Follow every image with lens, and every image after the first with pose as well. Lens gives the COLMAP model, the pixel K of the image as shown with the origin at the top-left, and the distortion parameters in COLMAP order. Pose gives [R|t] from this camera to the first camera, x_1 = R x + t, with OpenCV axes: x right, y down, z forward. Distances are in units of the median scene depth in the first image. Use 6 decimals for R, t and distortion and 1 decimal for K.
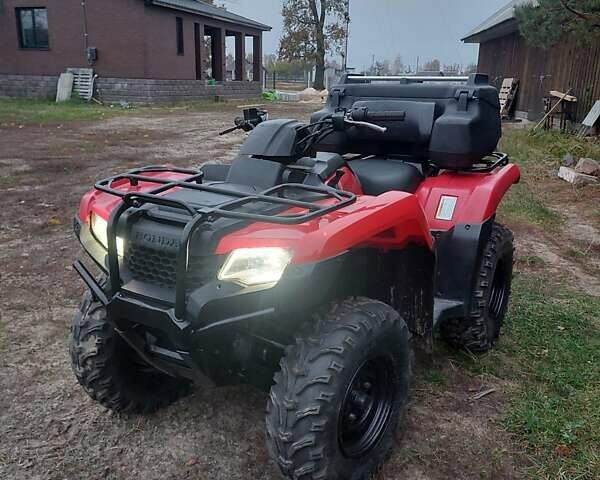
lens RADIAL K [[570.2, 0, 286.2], [0, 570.2, 259.0], [0, 0, 1]] dist [0.077524, -0.105067]
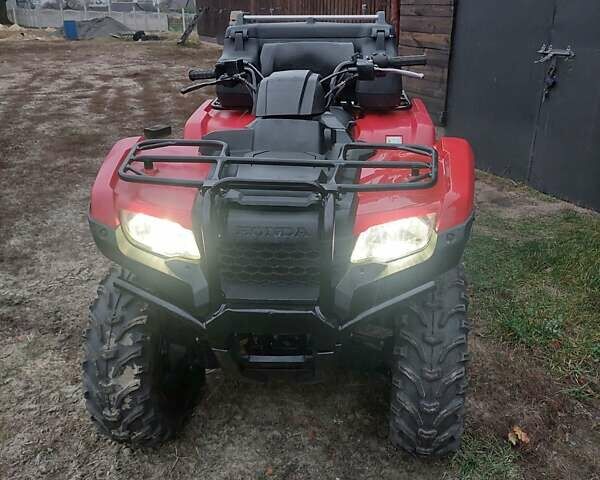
lens RADIAL K [[573.4, 0, 304.6], [0, 573.4, 248.9], [0, 0, 1]] dist [0.084839, -0.119646]
pose [[0.874372, -0.198072, 0.442991, -0.440266], [0.159233, 0.979467, 0.123650, -0.082477], [-0.458386, -0.037578, 0.887958, 0.191280]]
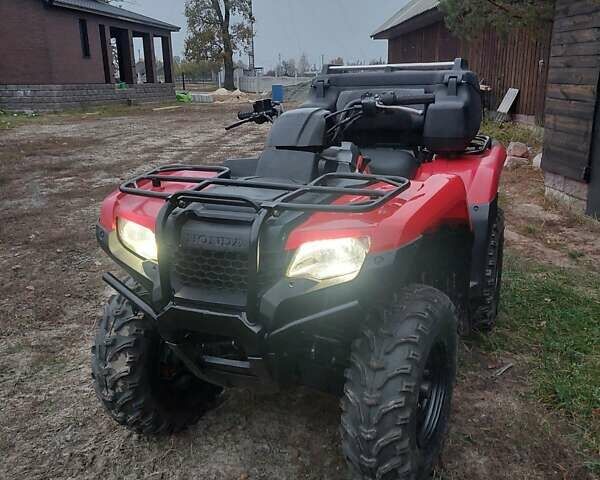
lens RADIAL K [[572.2, 0, 303.1], [0, 572.2, 256.5], [0, 0, 1]] dist [0.084479, -0.119725]
pose [[0.983714, -0.084196, 0.158804, -0.185217], [0.084970, 0.996382, 0.001919, 0.001977], [-0.158391, 0.011606, 0.987308, 0.049227]]
